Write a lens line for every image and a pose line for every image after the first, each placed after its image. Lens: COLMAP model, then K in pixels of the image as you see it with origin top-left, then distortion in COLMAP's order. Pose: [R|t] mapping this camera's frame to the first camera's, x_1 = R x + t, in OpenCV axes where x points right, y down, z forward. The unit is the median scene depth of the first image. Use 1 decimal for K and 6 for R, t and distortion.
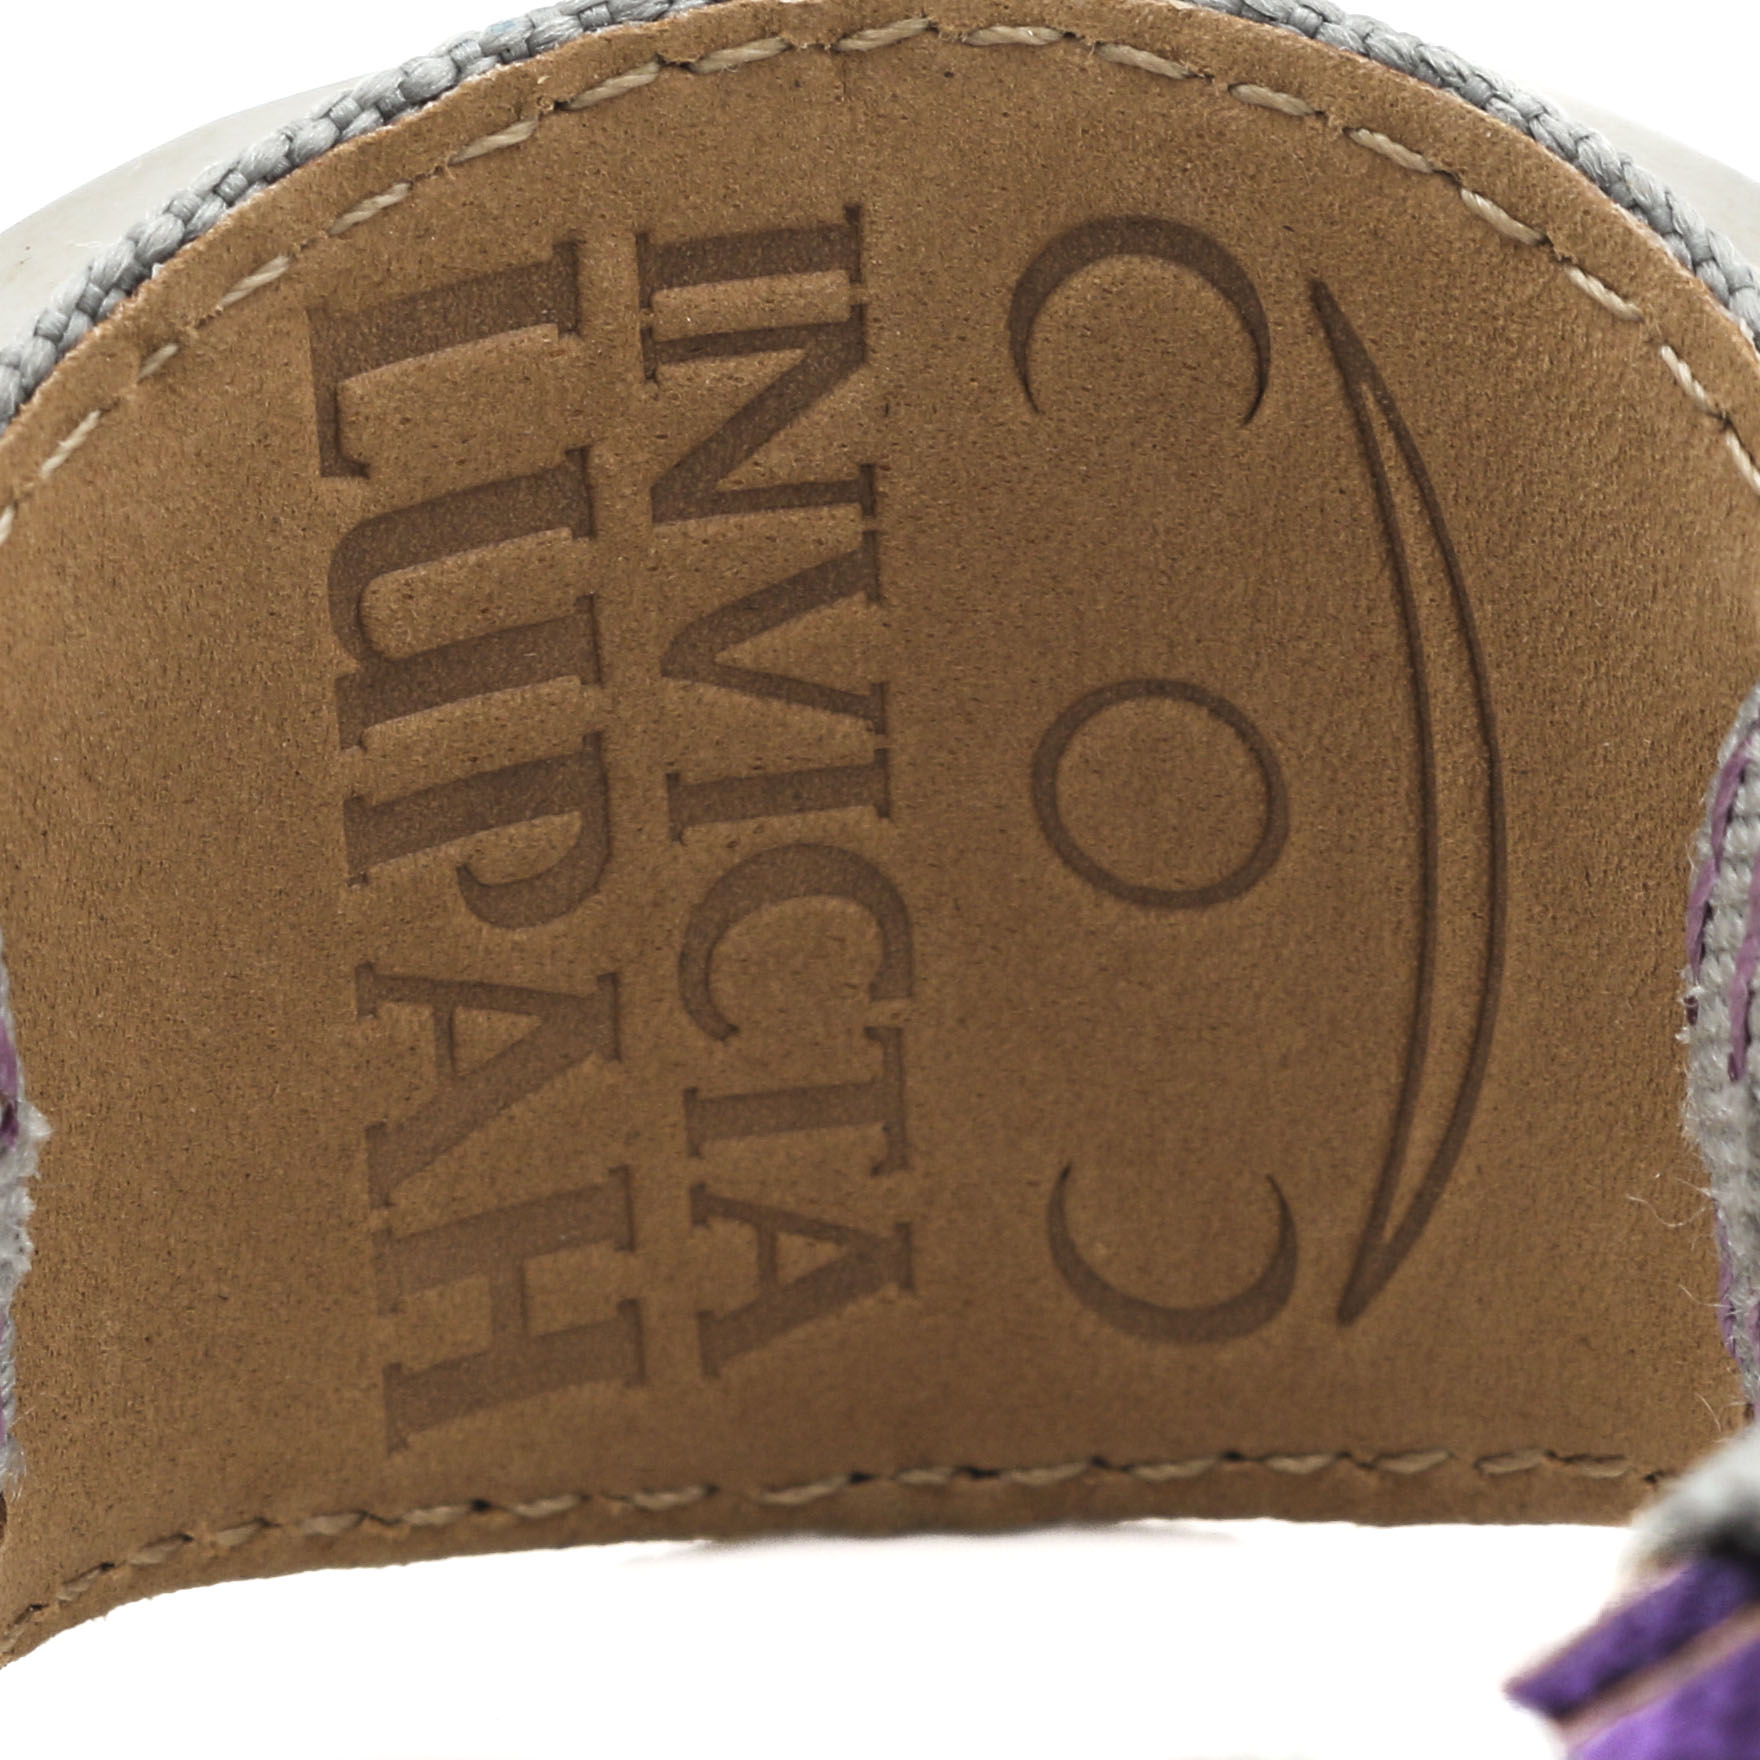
lens RADIAL K [[8699.7, 0, 880.3], [0, 8699.7, 880.2], [0, 0, 1]] dist [-0.012488, 0.000000]
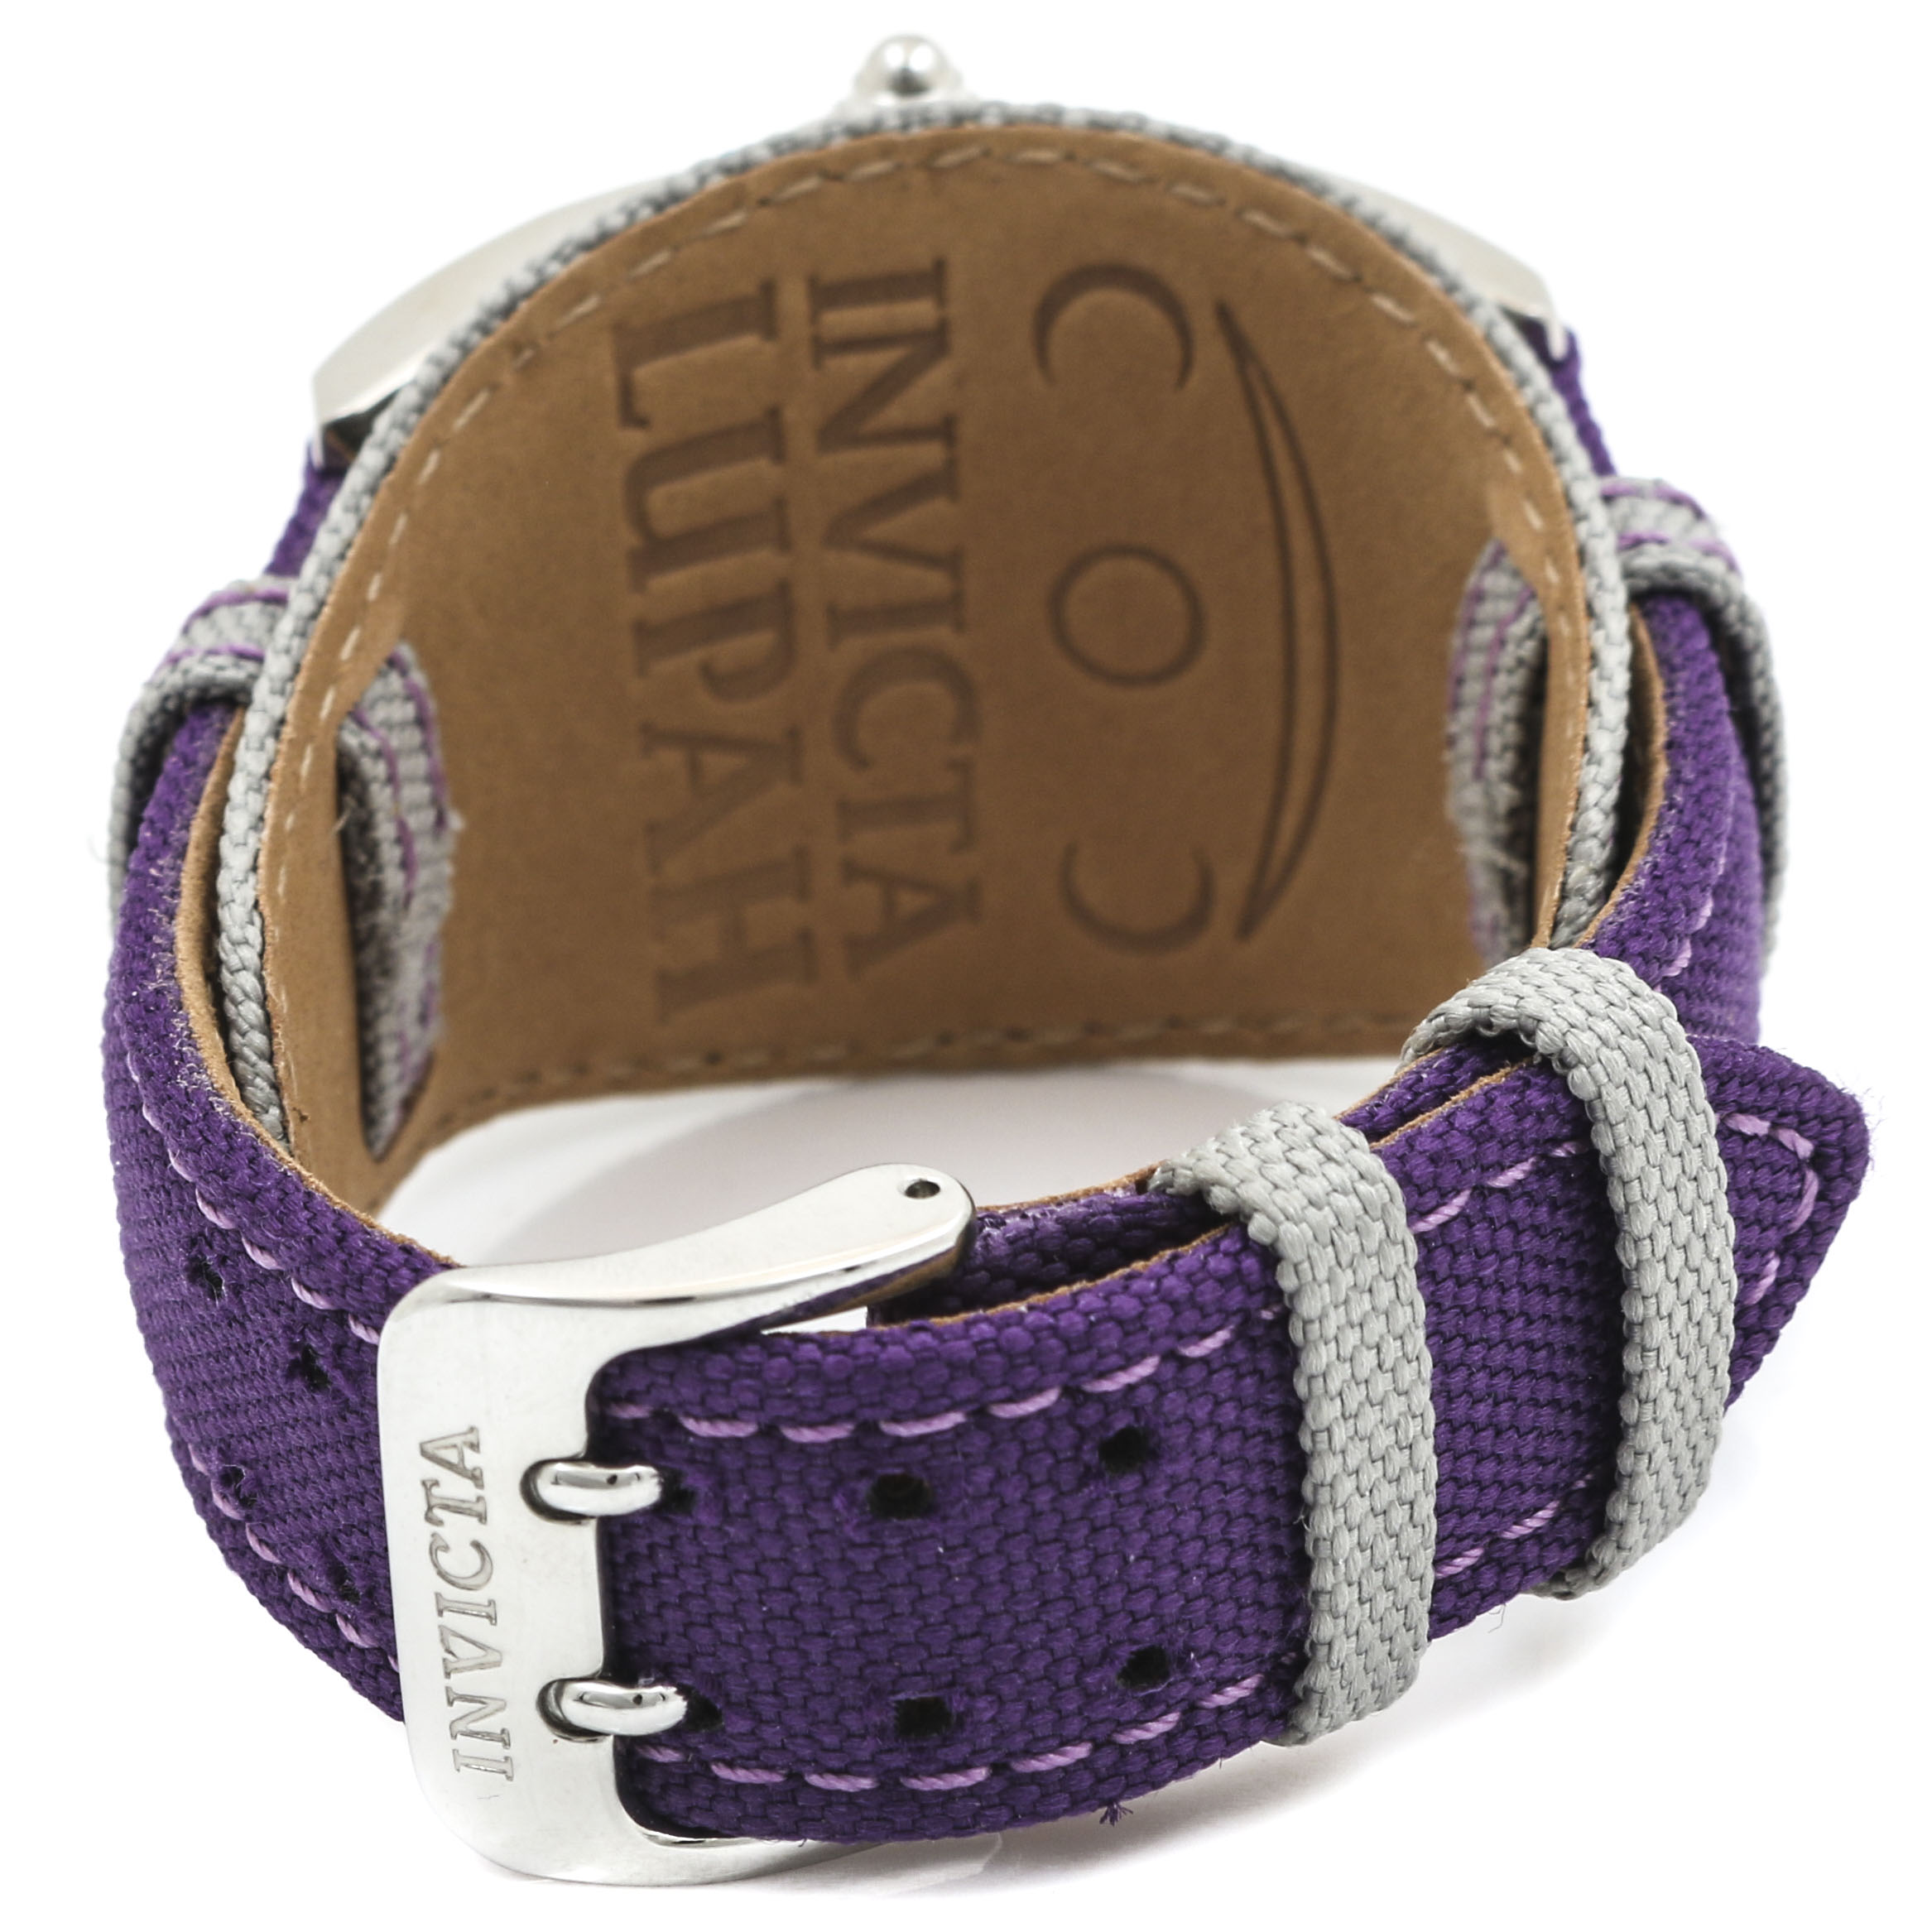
lens RADIAL K [[9549.9, 0, 965.8], [0, 9549.9, 965.2], [0, 0, 1]] dist [-0.012488, 0.000000]
pose [[0.999388, -0.012174, 0.032801, -0.058628], [0.011574, 0.999763, 0.018418, 0.022671], [-0.033017, -0.018027, 0.999292, -0.804758]]
